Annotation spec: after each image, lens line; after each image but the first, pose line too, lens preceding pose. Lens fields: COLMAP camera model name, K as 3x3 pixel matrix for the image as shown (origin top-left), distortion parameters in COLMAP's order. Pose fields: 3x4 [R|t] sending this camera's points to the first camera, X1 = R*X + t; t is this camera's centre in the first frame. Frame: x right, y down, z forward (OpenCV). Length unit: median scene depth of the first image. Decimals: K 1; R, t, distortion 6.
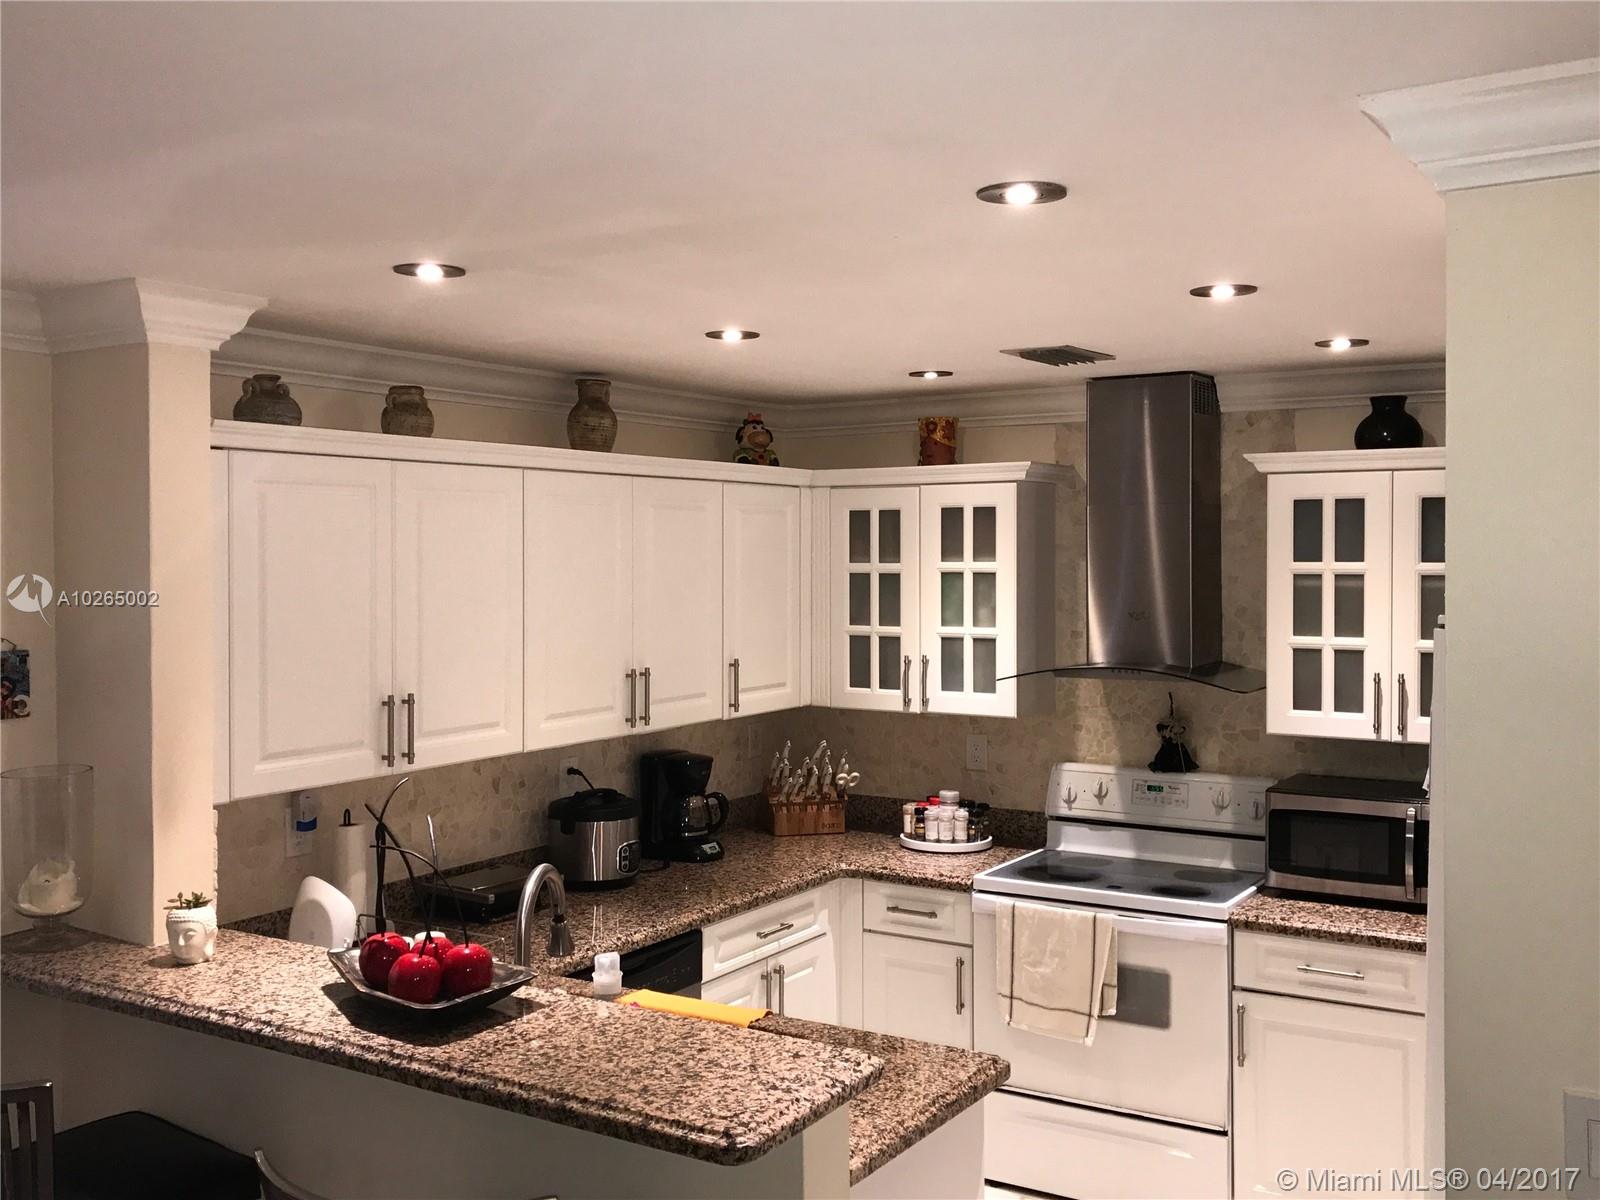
lens RADIAL K [[1542.4, 0, 796.8], [0, 1542.4, 546.7], [0, 0, 1]] dist [0.141143, -0.370364]
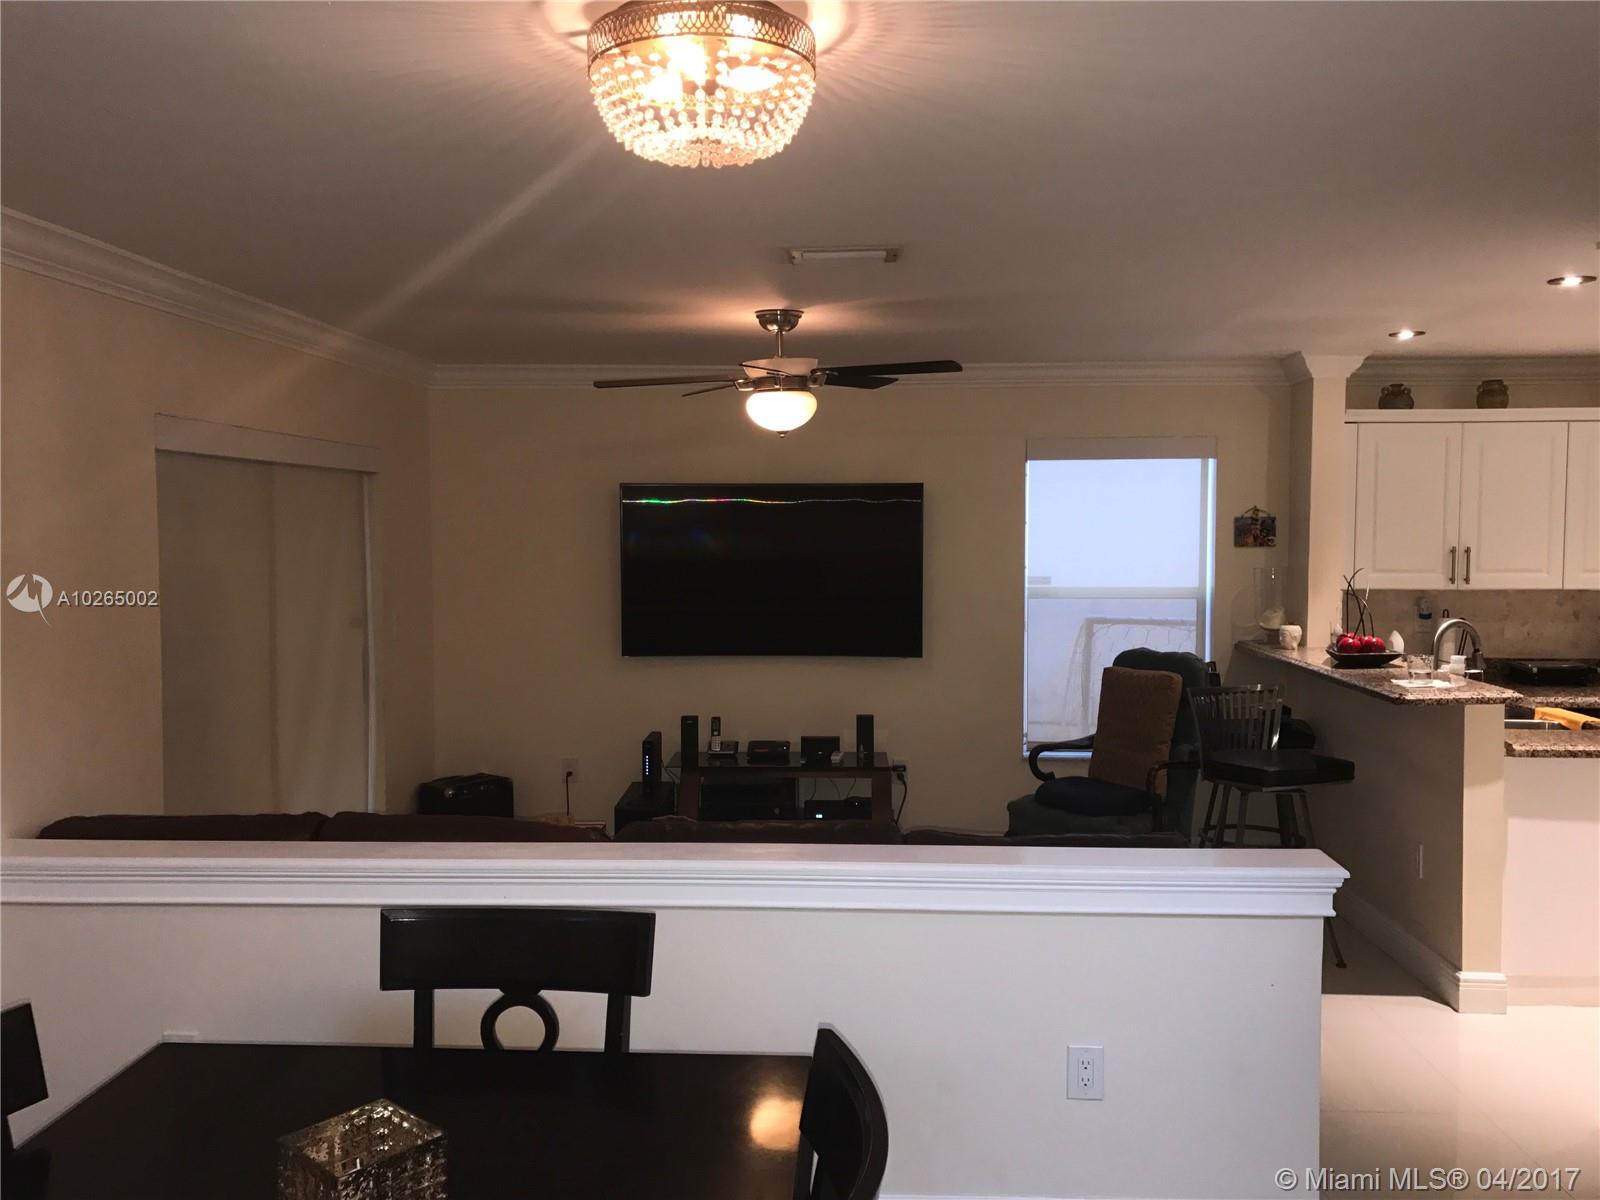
lens RADIAL K [[1326.7, 0, 800.0], [0, 1326.7, 600.0], [0, 0, 1]] dist [0.109929, -0.078922]
pose [[0.483059, 0.057866, -0.873674, 0.648667], [-0.007115, 0.998040, 0.062169, 0.050930], [0.875559, -0.023815, 0.482524, -0.405217]]
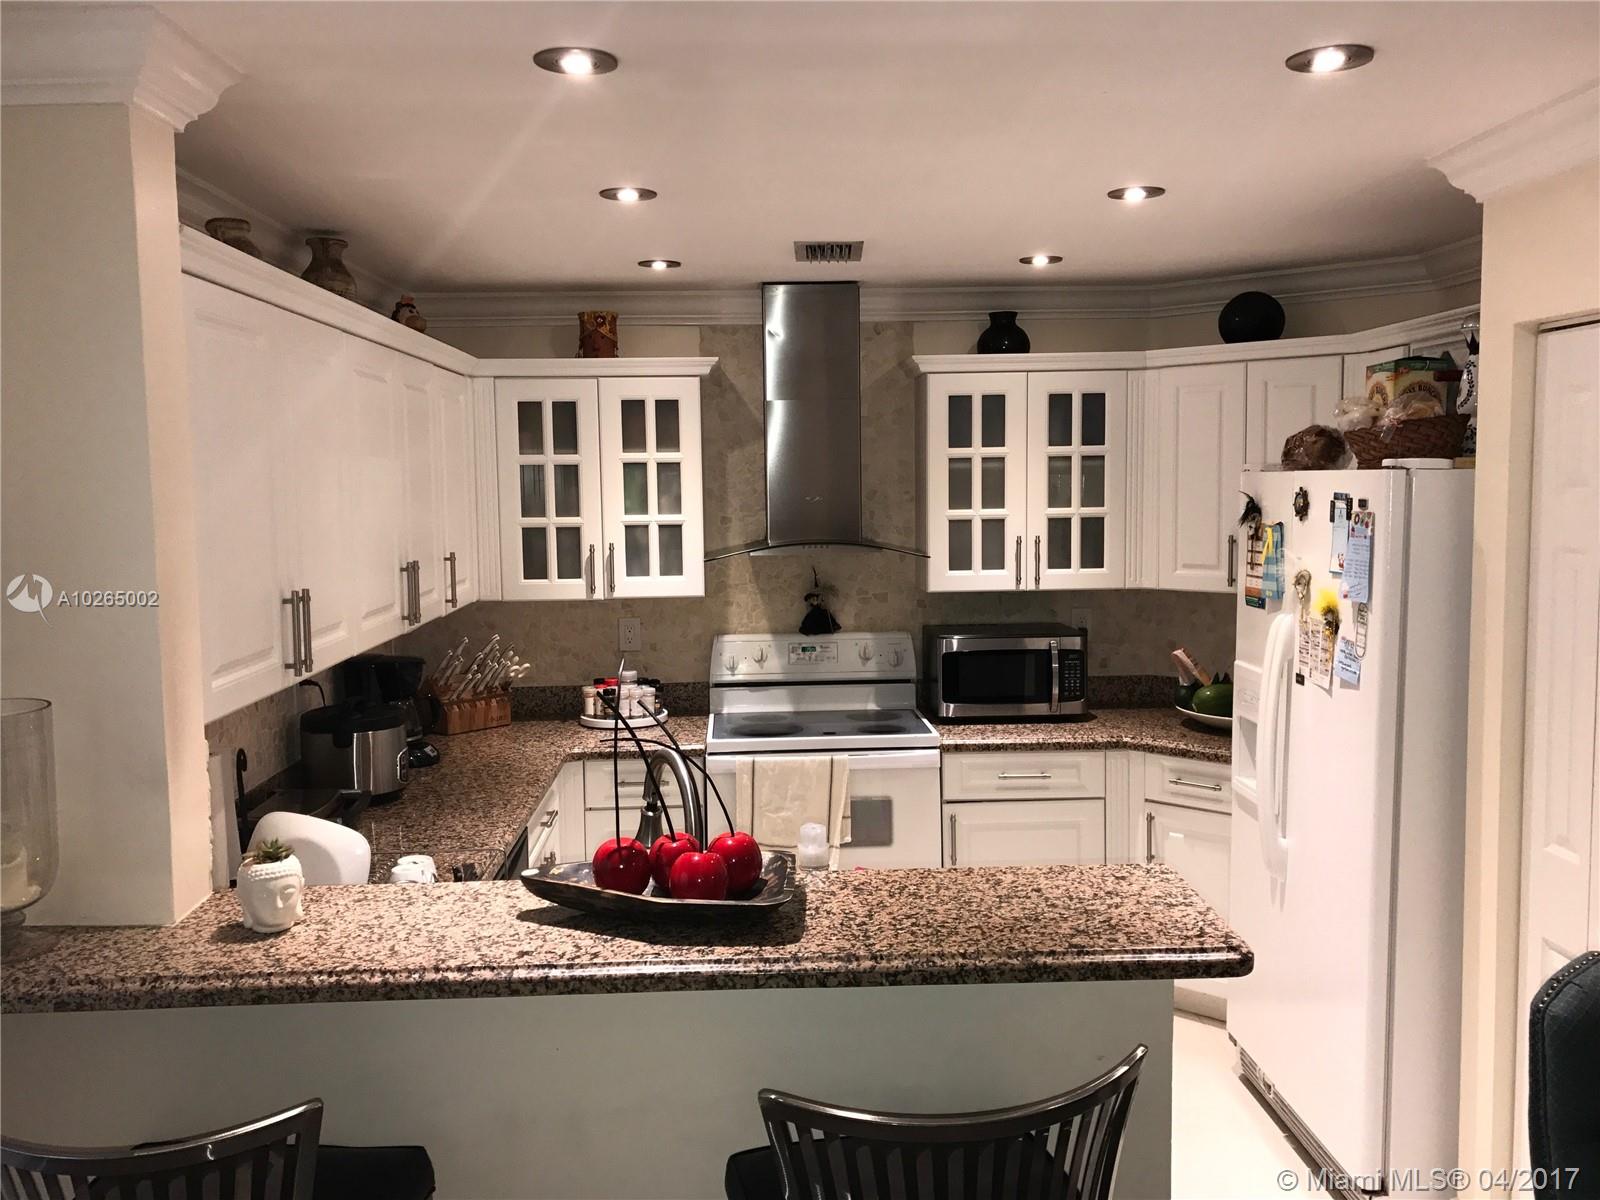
lens RADIAL K [[1336.3, 0, 802.3], [0, 1336.3, 574.9], [0, 0, 1]] dist [0.130603, -0.351035]
pose [[0.824459, -0.050509, 0.563663, -0.359222], [0.011006, 0.997252, 0.073264, 0.030278], [-0.565815, -0.054200, 0.822749, 0.208515]]
